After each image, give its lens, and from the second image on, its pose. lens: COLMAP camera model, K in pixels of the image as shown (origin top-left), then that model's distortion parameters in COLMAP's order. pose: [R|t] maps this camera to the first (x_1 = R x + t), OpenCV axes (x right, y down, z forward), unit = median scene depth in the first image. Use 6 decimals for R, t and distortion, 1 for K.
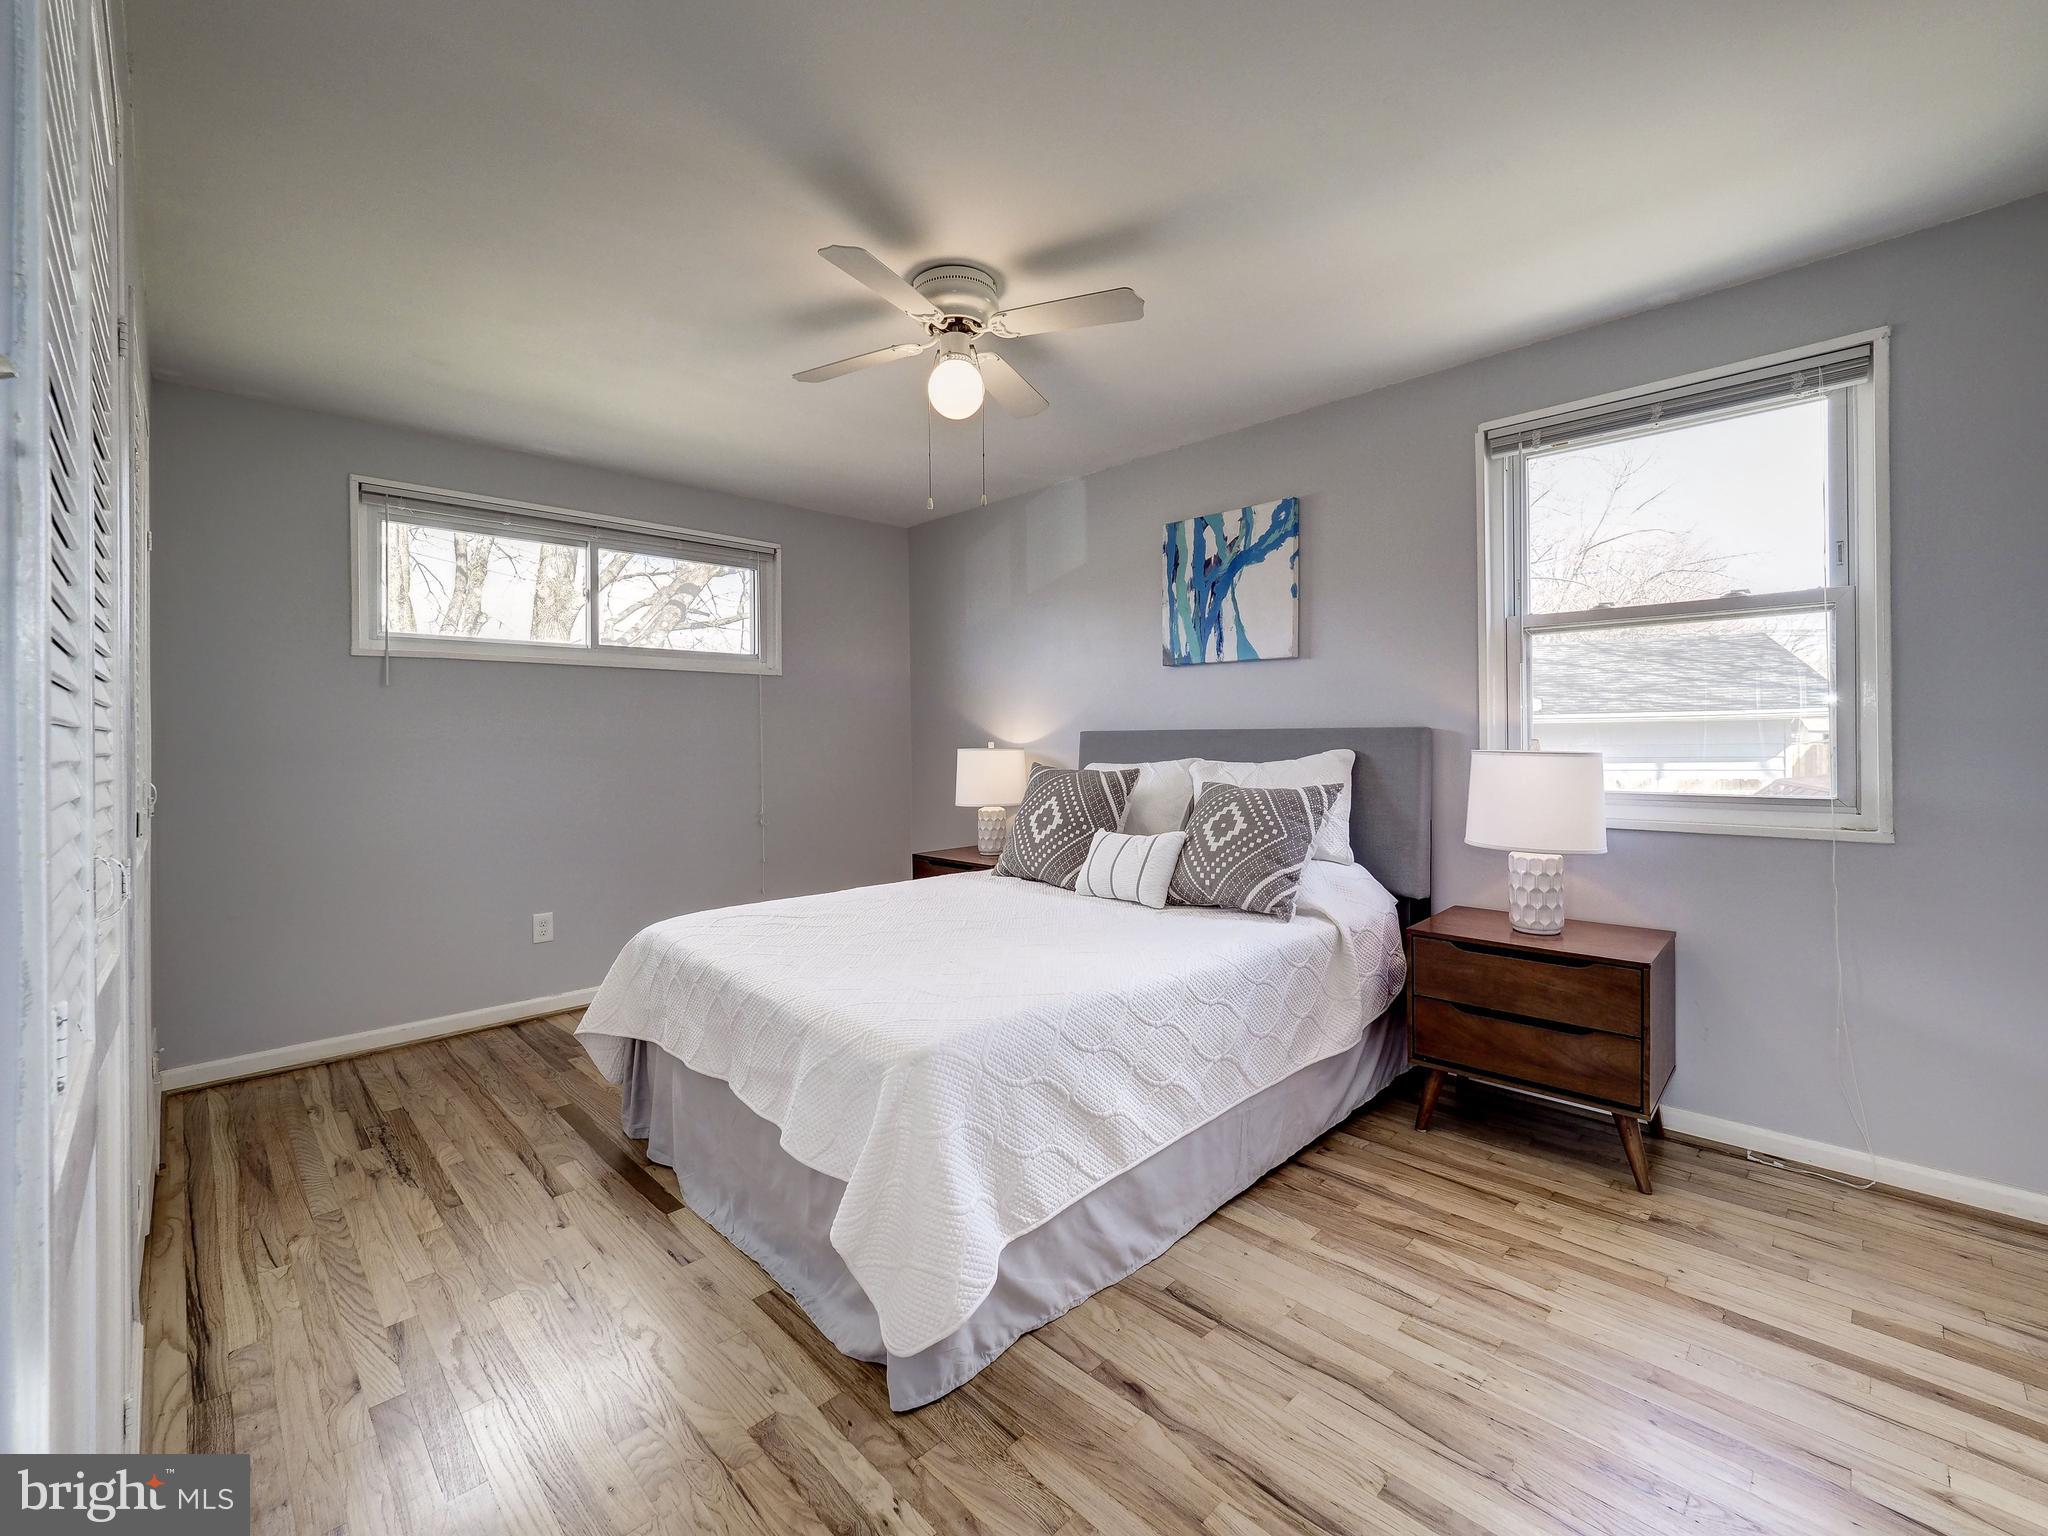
lens RADIAL K [[852.0, 0, 1036.6], [0, 852.0, 757.2], [0, 0, 1]] dist [-0.000253, -0.000351]
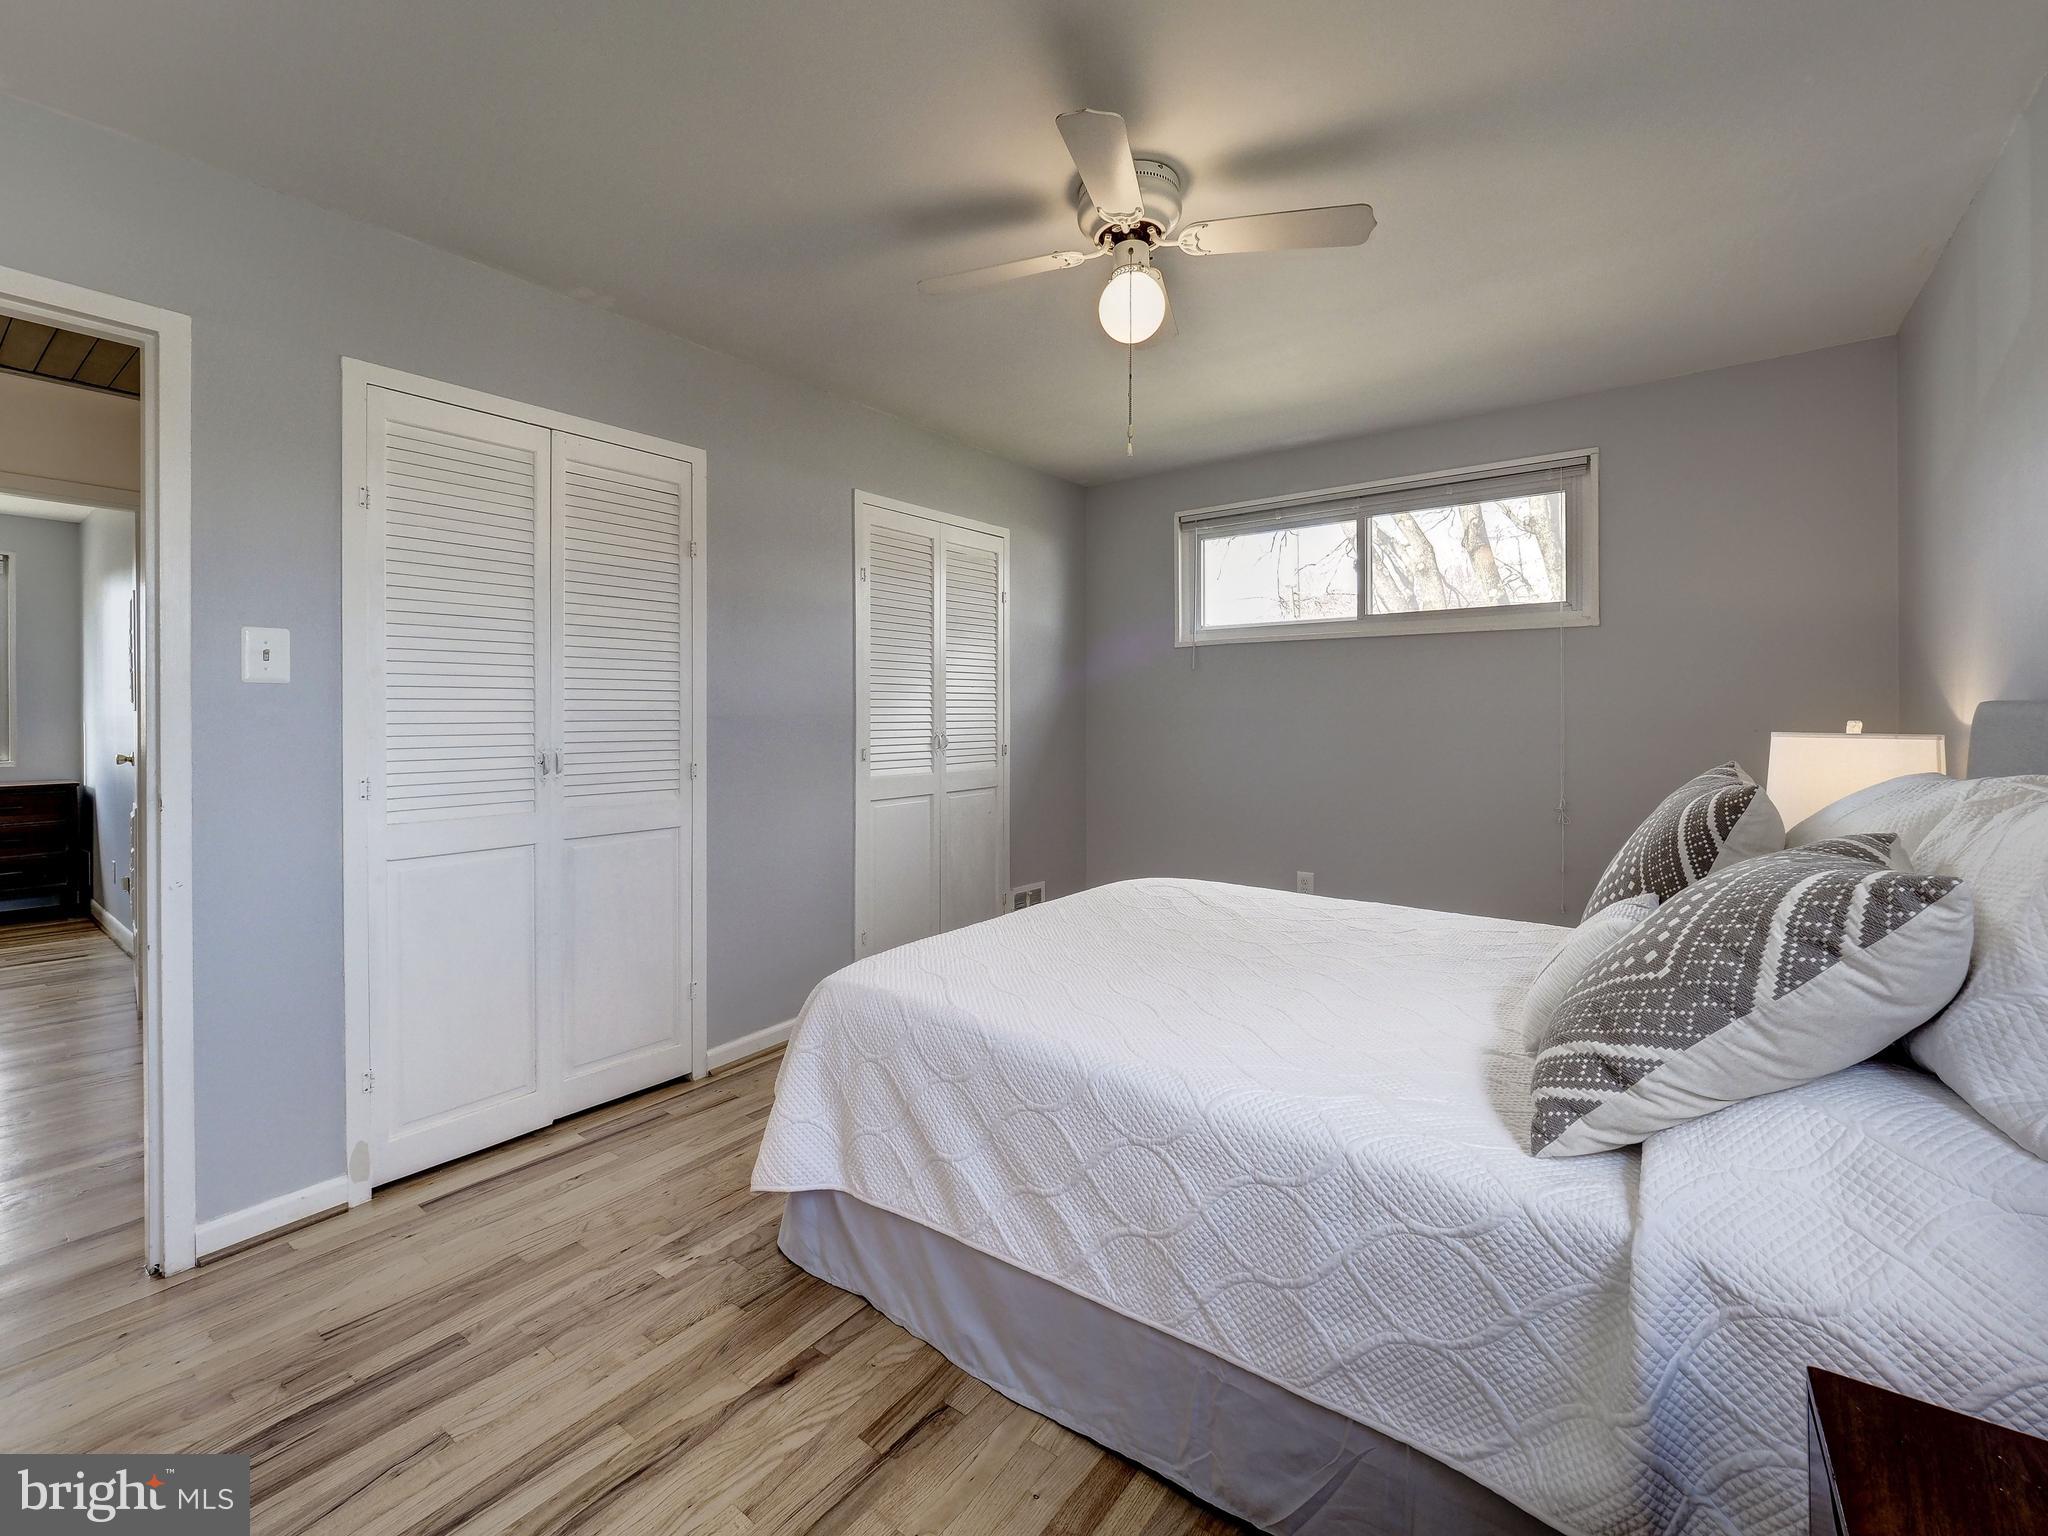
lens RADIAL K [[907.9, 0, 999.4], [0, 907.9, 738.9], [0, 0, 1]] dist [-0.000438, -0.000041]
pose [[0.128223, 0.035829, -0.991098, 1.038887], [-0.018974, 0.999253, 0.033669, -0.036845], [0.991564, 0.014488, 0.128807, 0.980917]]
